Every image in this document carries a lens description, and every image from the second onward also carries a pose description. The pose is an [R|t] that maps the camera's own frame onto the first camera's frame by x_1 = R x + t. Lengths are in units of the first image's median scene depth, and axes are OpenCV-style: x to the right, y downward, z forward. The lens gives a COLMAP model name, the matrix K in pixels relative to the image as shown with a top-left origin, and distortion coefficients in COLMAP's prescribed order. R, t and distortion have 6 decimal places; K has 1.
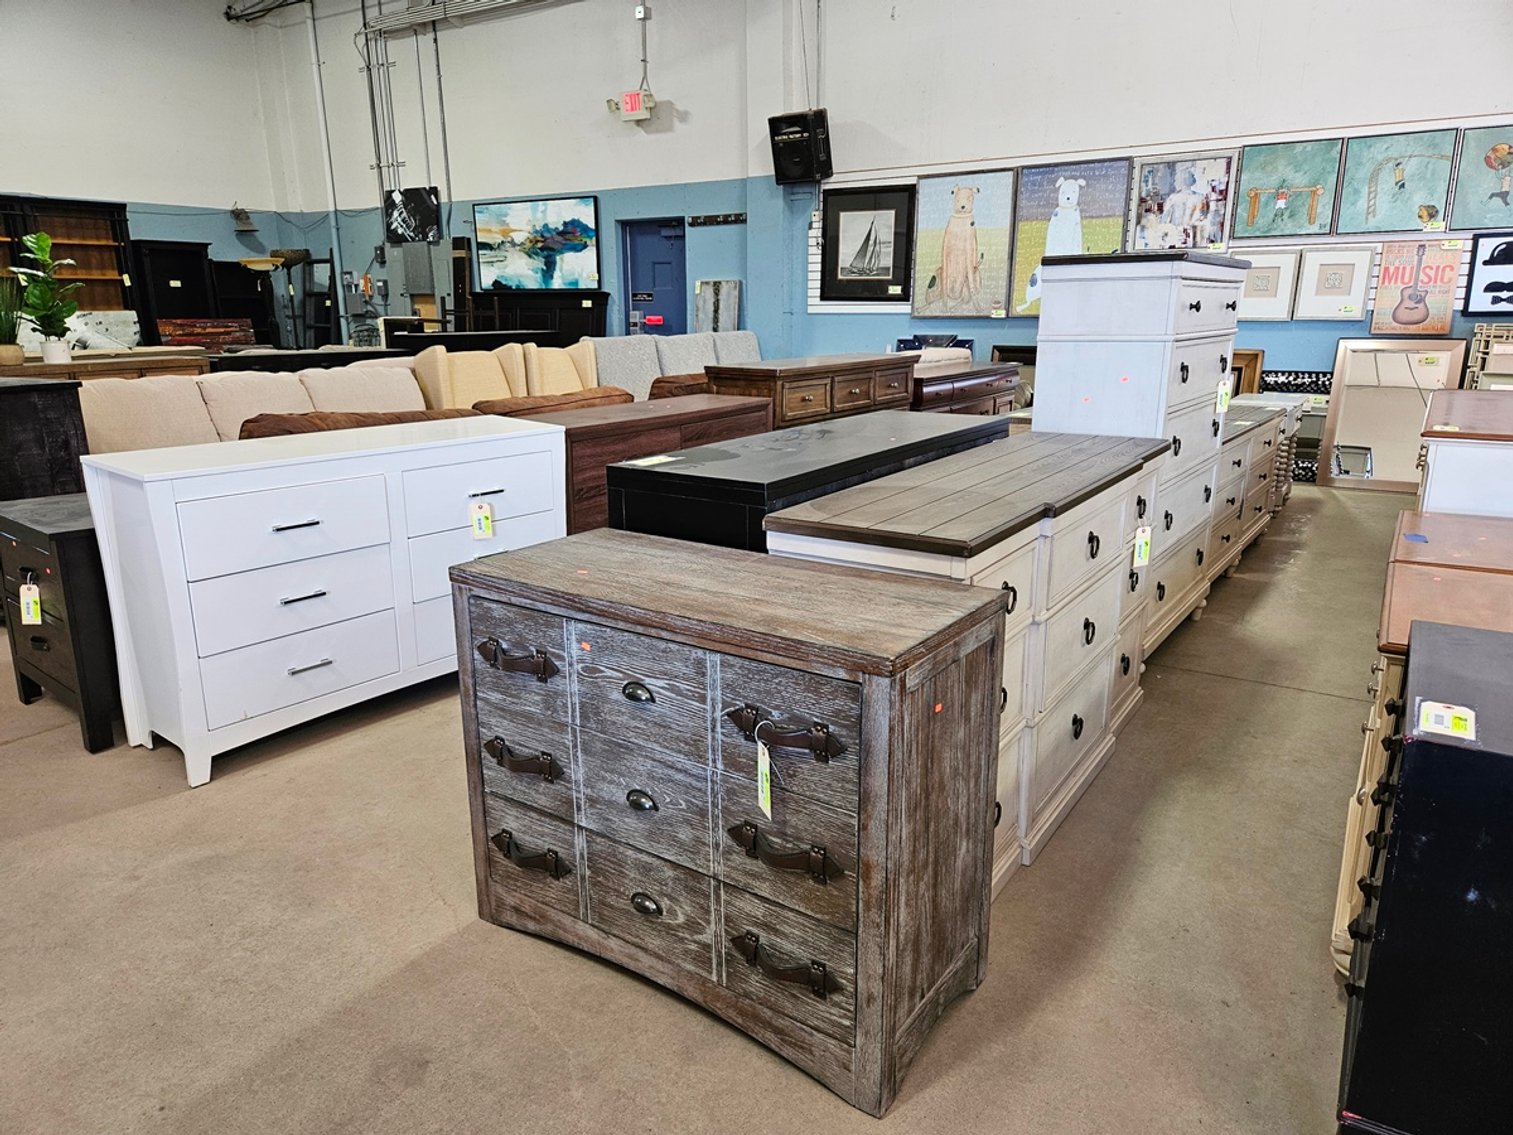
lens RADIAL K [[999.5, 0, 725.4], [0, 999.5, 564.2], [0, 0, 1]] dist [0.073386, -0.055553]
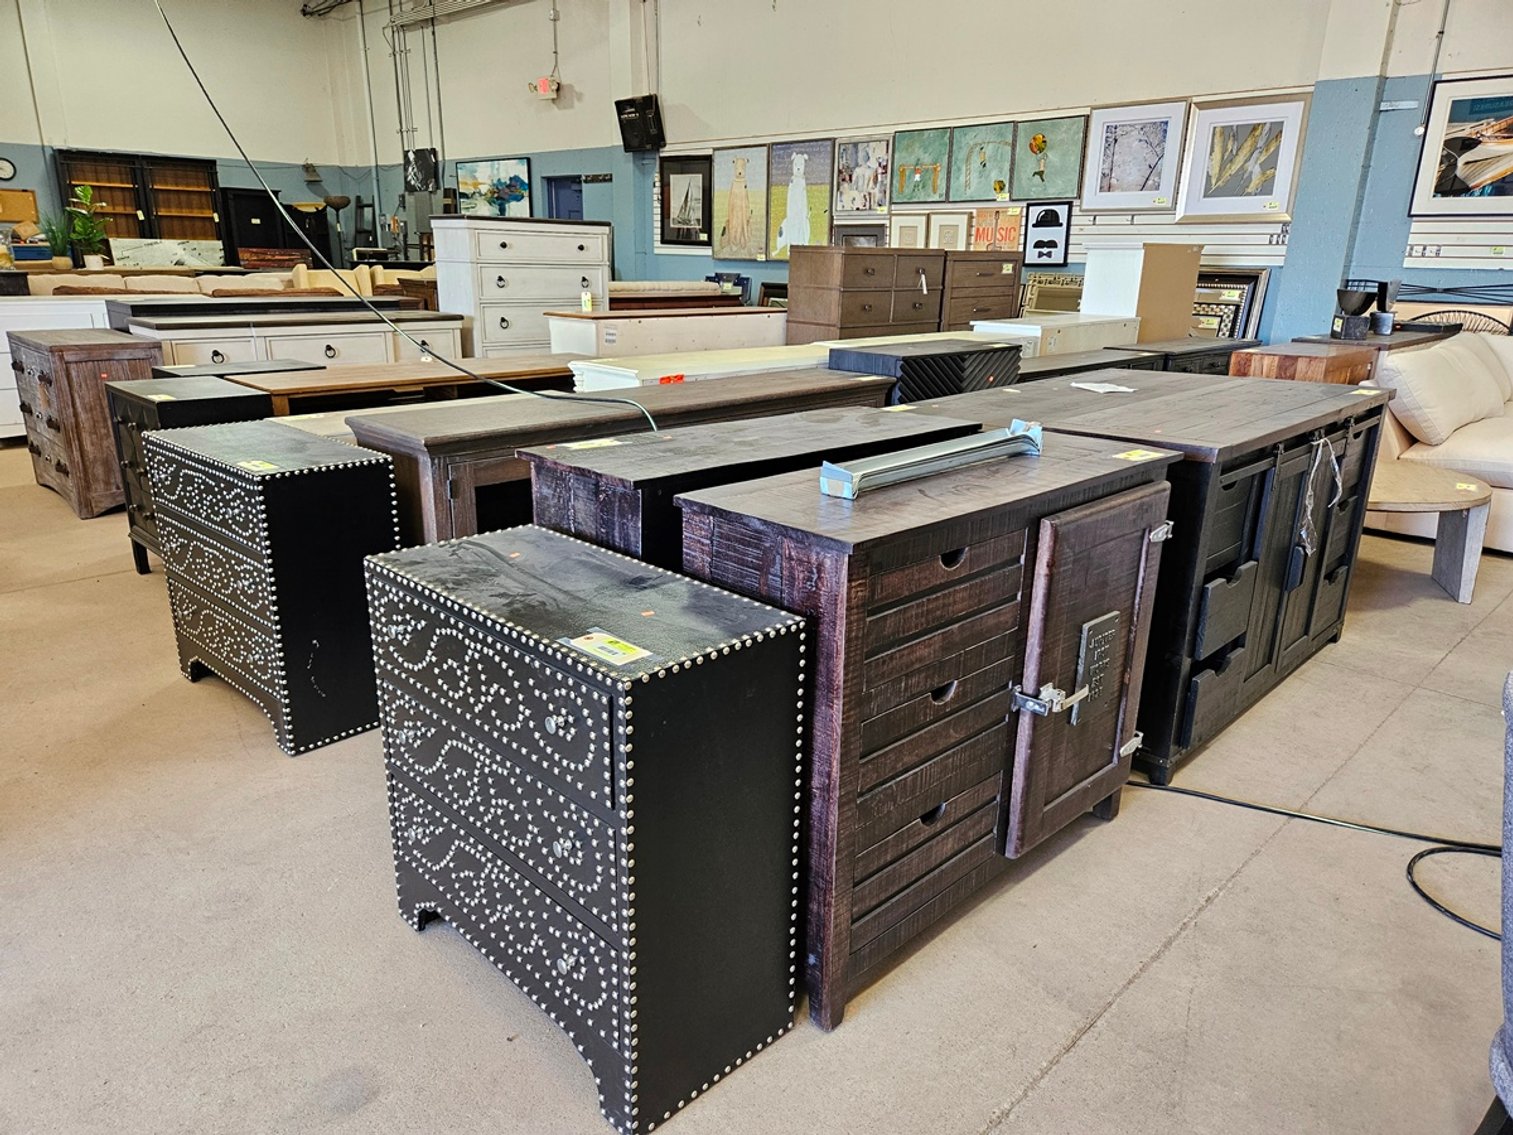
lens RADIAL K [[999.5, 0, 725.4], [0, 999.5, 564.2], [0, 0, 1]] dist [0.073386, -0.055553]
pose [[0.979665, 0.080593, -0.183742, 0.390615], [-0.071661, 0.995925, 0.054750, 0.061959], [0.187405, -0.040470, 0.981449, -0.236952]]
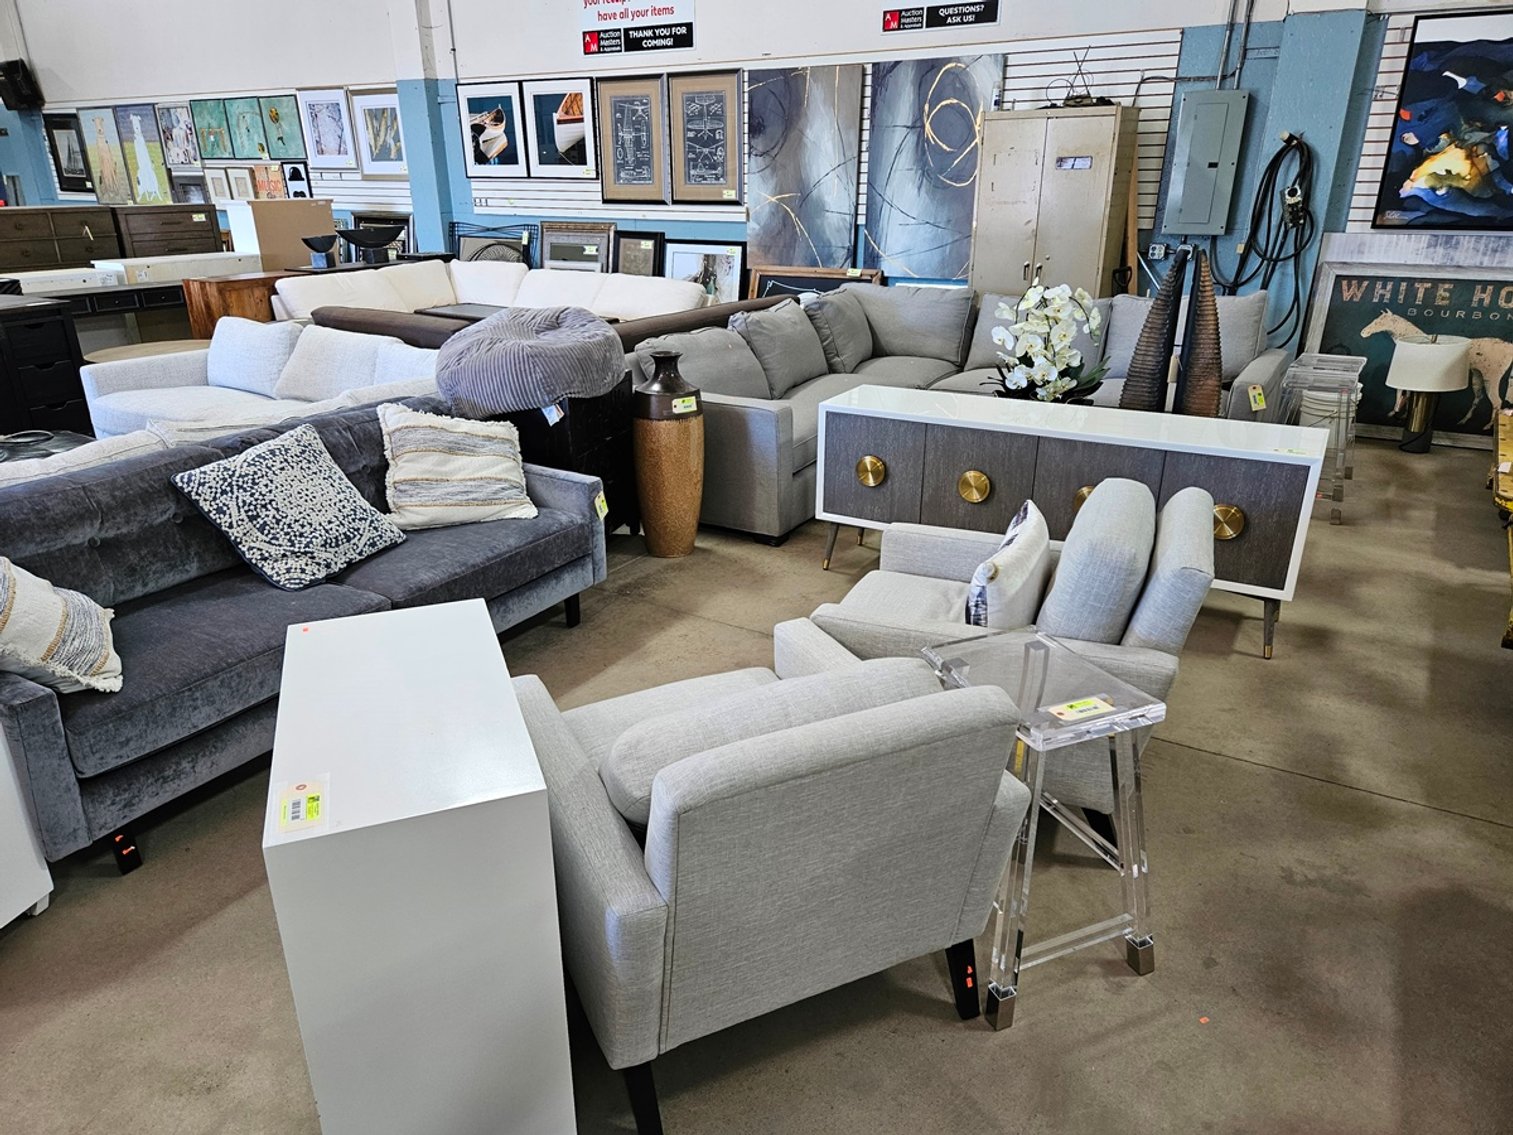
lens RADIAL K [[999.5, 0, 725.4], [0, 999.5, 564.2], [0, 0, 1]] dist [0.073386, -0.055553]
pose [[0.999550, -0.012661, 0.027204, 0.884263], [0.009320, 0.992779, 0.119596, 0.093295], [-0.028522, -0.119289, 0.992450, -0.494755]]
